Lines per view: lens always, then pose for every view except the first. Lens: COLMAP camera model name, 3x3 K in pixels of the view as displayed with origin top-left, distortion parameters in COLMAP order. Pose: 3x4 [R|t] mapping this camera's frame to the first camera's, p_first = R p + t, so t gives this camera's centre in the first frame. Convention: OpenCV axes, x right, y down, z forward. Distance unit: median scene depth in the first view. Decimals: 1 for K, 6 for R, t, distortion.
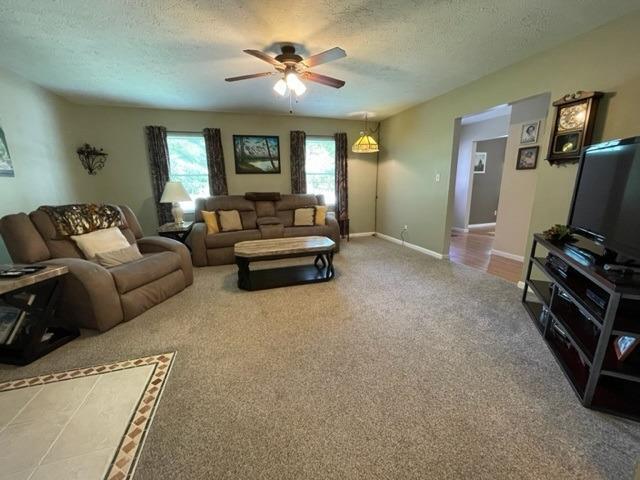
lens RADIAL K [[258.4, 0, 317.4], [0, 258.4, 240.7], [0, 0, 1]] dist [-0.000654, 0.000418]
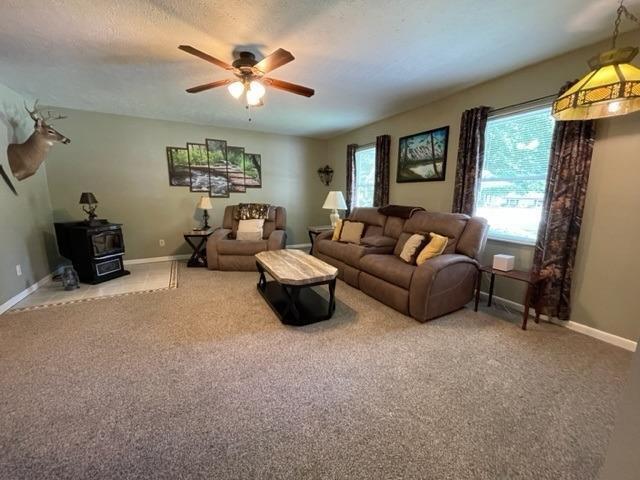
lens RADIAL K [[258.4, 0, 317.4], [0, 258.4, 240.7], [0, 0, 1]] dist [-0.000654, 0.000418]
pose [[0.182268, 0.194021, -0.963916, 0.501016], [-0.224216, 0.962710, 0.151381, -0.144320], [0.957343, 0.188533, 0.218973, 0.593190]]
